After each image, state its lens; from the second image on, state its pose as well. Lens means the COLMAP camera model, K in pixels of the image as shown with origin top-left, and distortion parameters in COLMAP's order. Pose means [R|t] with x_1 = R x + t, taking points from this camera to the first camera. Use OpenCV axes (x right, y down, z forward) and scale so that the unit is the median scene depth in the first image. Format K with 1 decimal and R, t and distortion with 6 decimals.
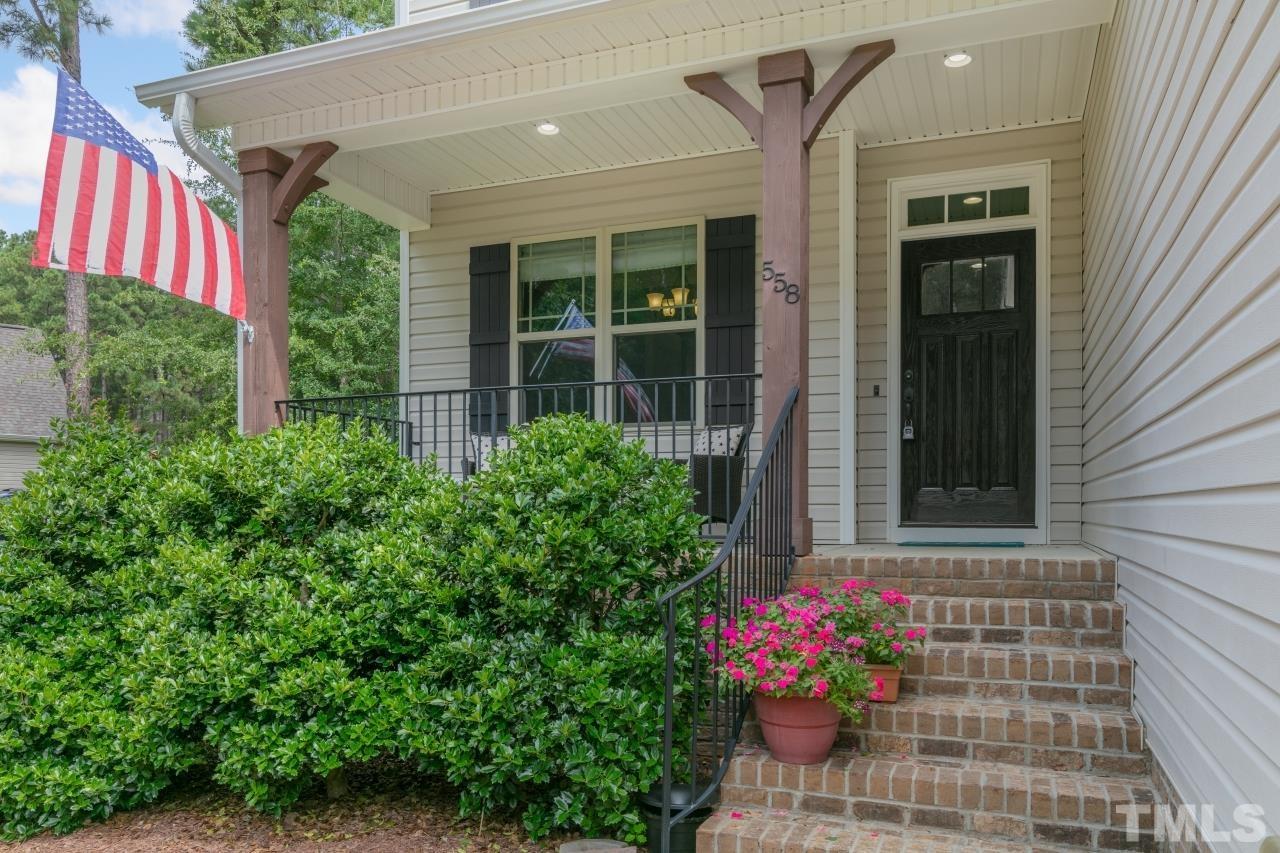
lens RADIAL K [[909.6, 0, 636.7], [0, 909.6, 428.5], [0, 0, 1]] dist [-0.008916, -0.002195]
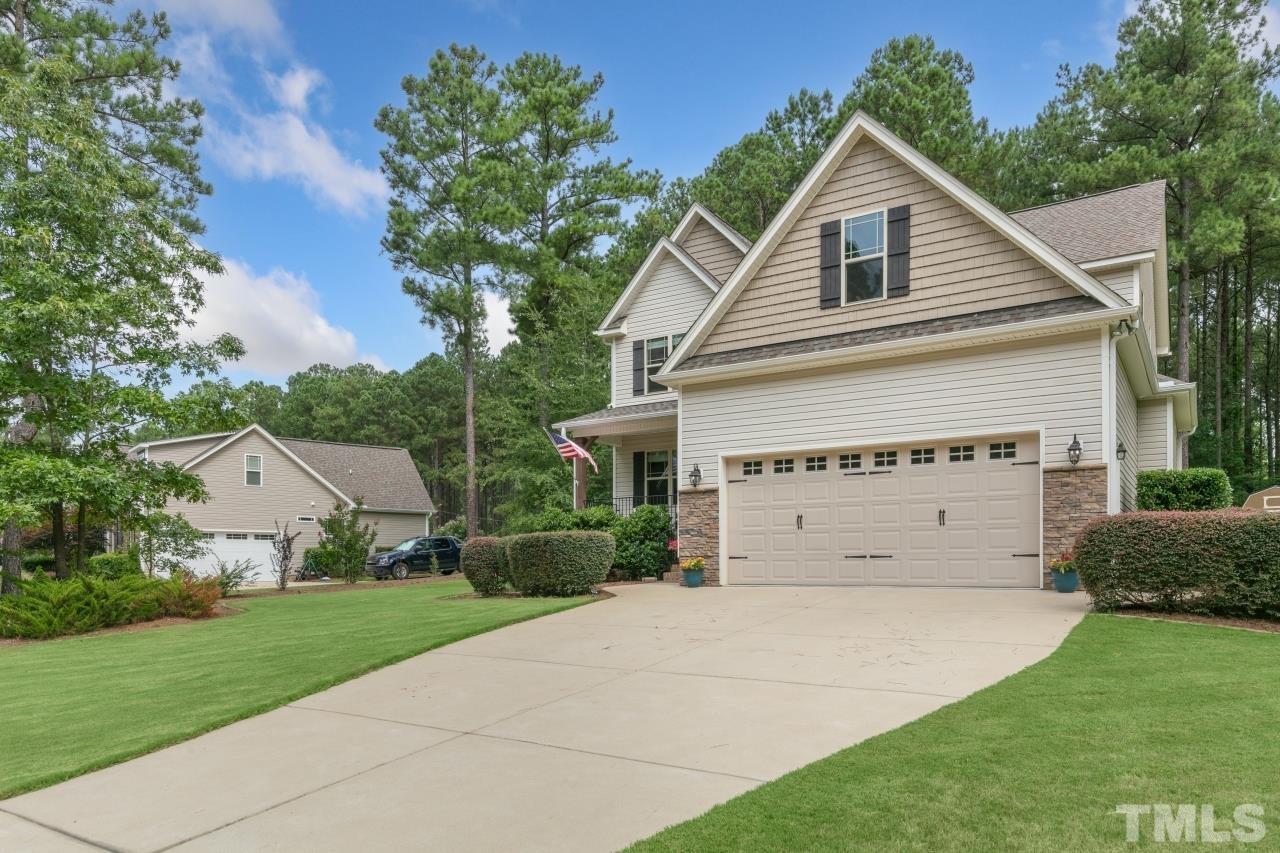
lens RADIAL K [[852.1, 0, 640.9], [0, 852.1, 427.9], [0, 0, 1]] dist [0.001059, 0.000077]
pose [[0.978194, -0.031312, -0.205321, 0.507076], [0.014332, 0.996390, -0.083672, -0.024165], [0.207200, 0.078905, 0.975111, -2.124081]]
